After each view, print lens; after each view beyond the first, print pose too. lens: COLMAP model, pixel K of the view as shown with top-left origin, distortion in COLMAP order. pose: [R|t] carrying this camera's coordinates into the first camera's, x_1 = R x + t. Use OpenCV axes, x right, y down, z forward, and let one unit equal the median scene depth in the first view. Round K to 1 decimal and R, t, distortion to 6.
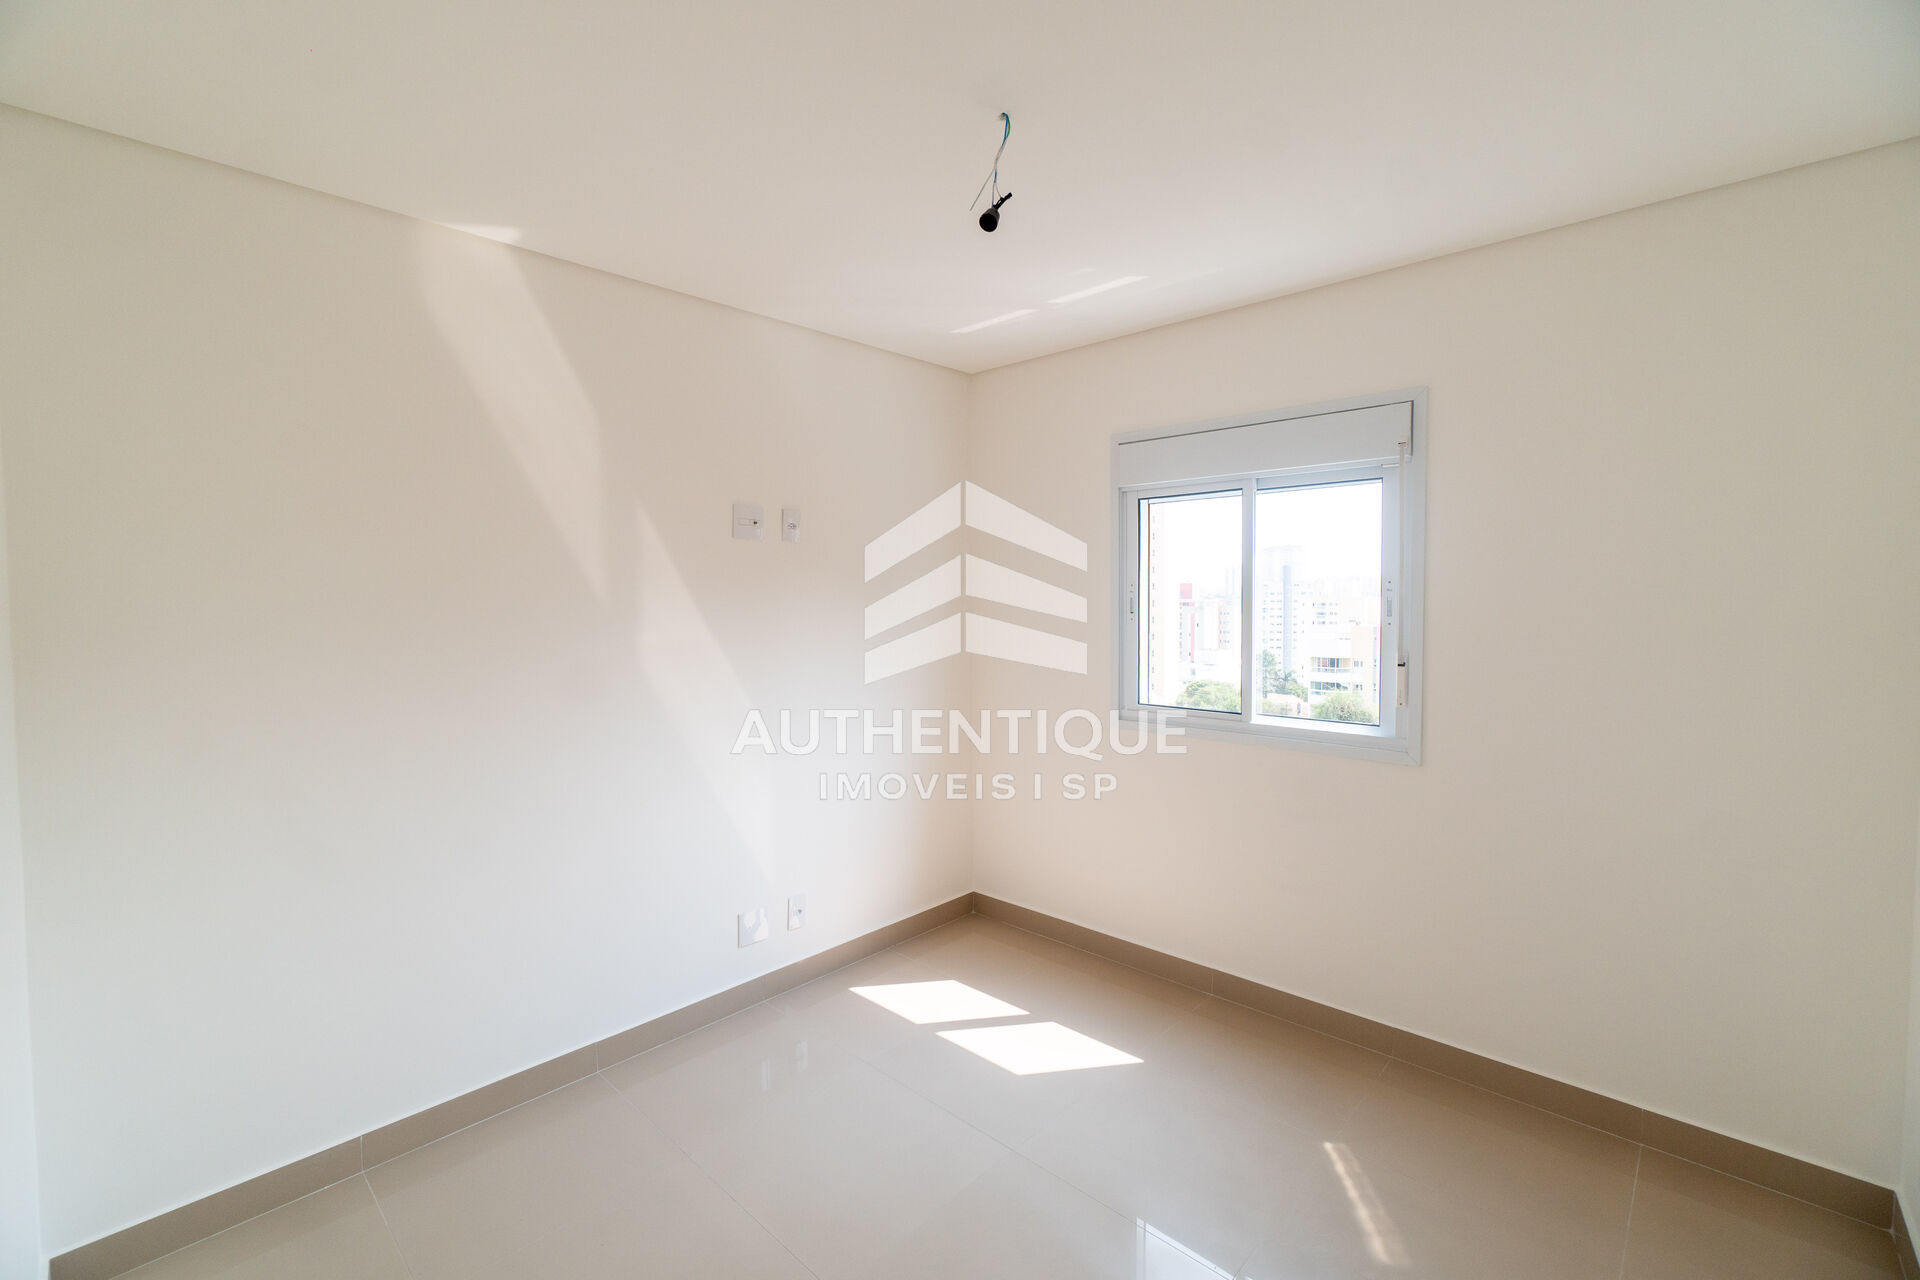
lens RADIAL K [[822.0, 0, 958.7], [0, 822.0, 633.0], [0, 0, 1]] dist [-0.004674, 0.000076]
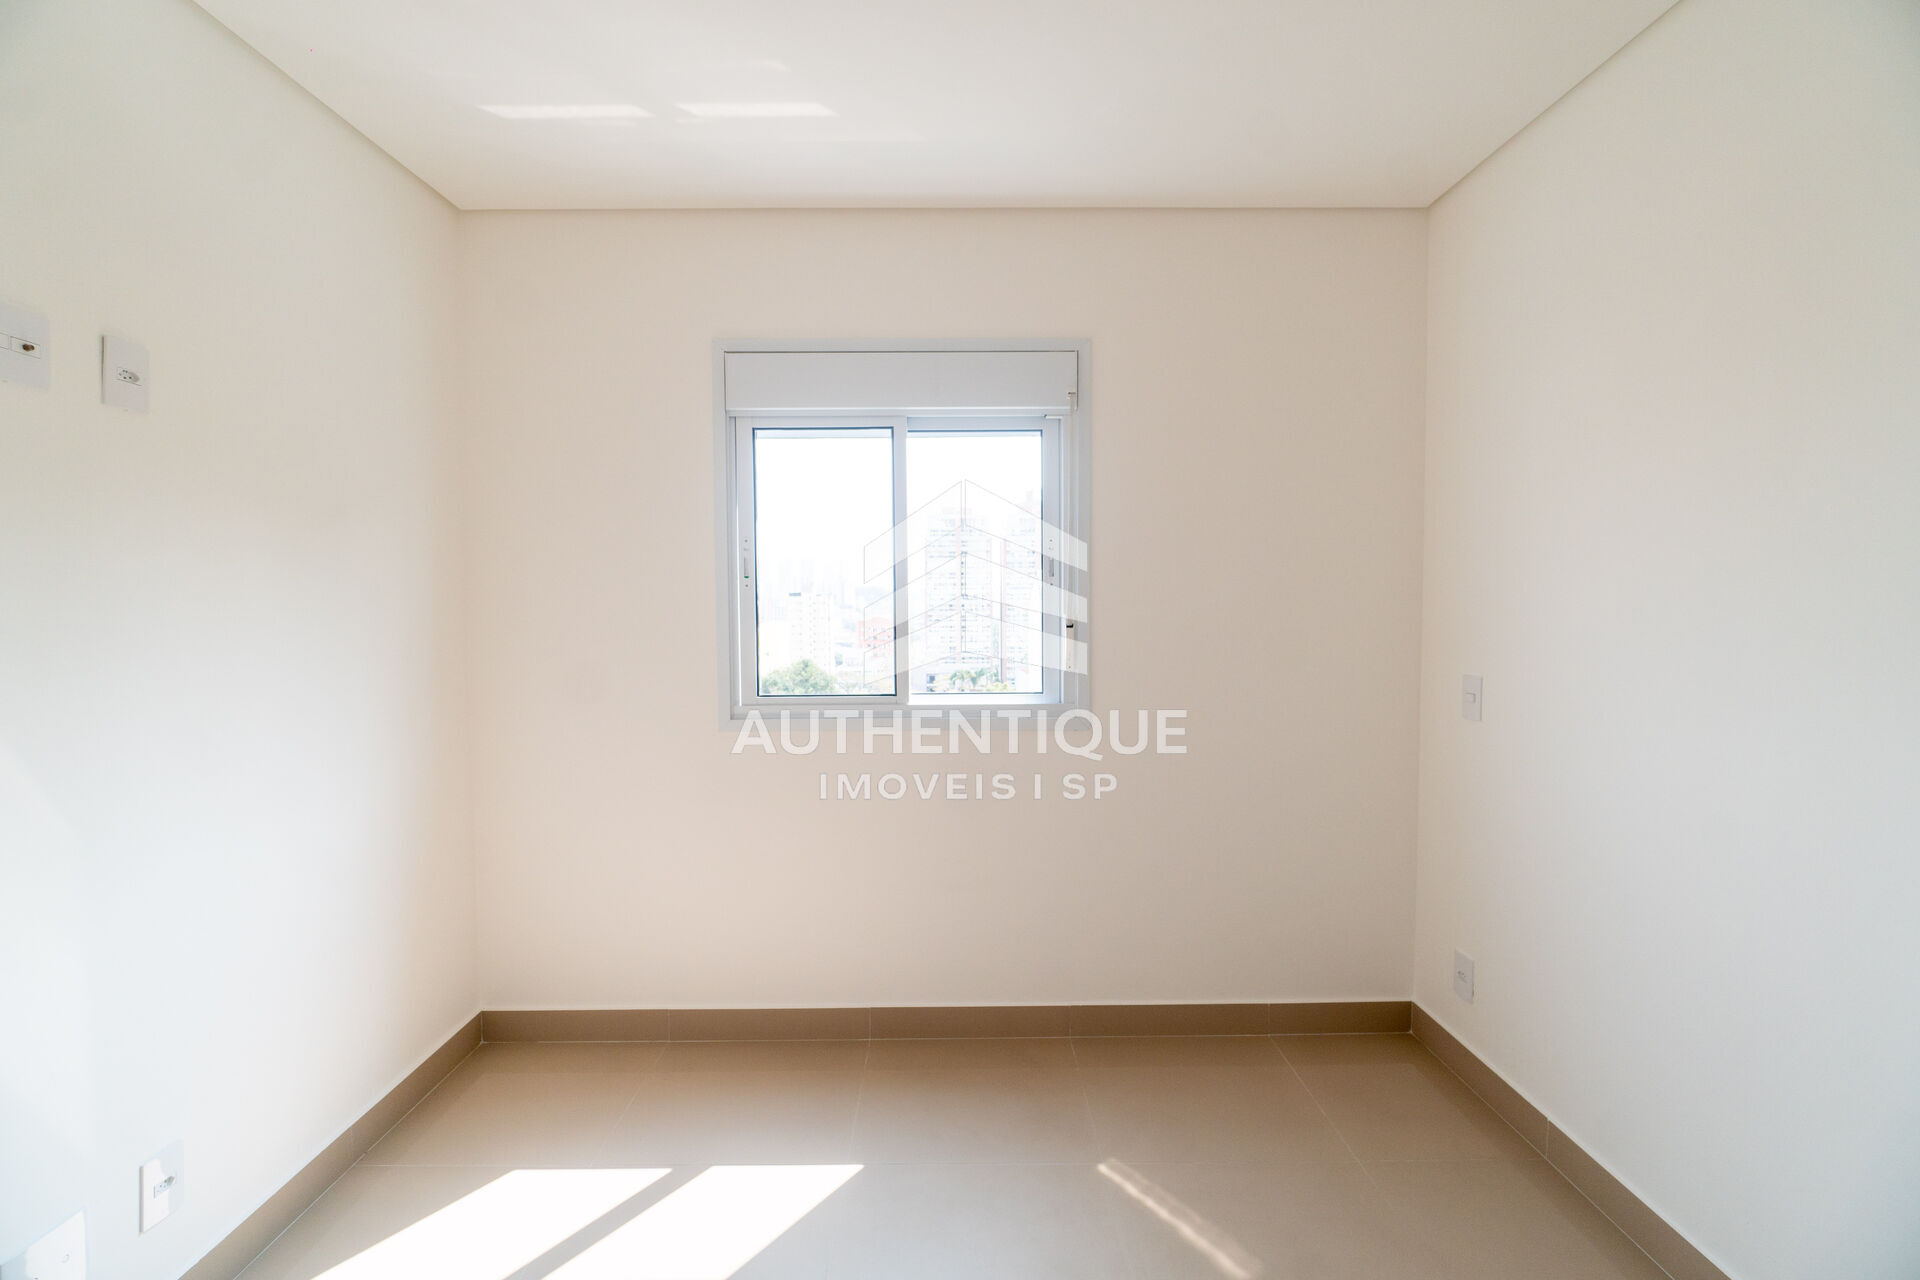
lens RADIAL K [[822.0, 0, 960.1], [0, 822.0, 629.8], [0, 0, 1]] dist [-0.004674, 0.000076]
pose [[0.727216, -0.028352, 0.685823, -0.188811], [0.034309, 0.999399, 0.004936, 0.029768], [-0.685551, 0.019941, 0.727752, 0.347125]]
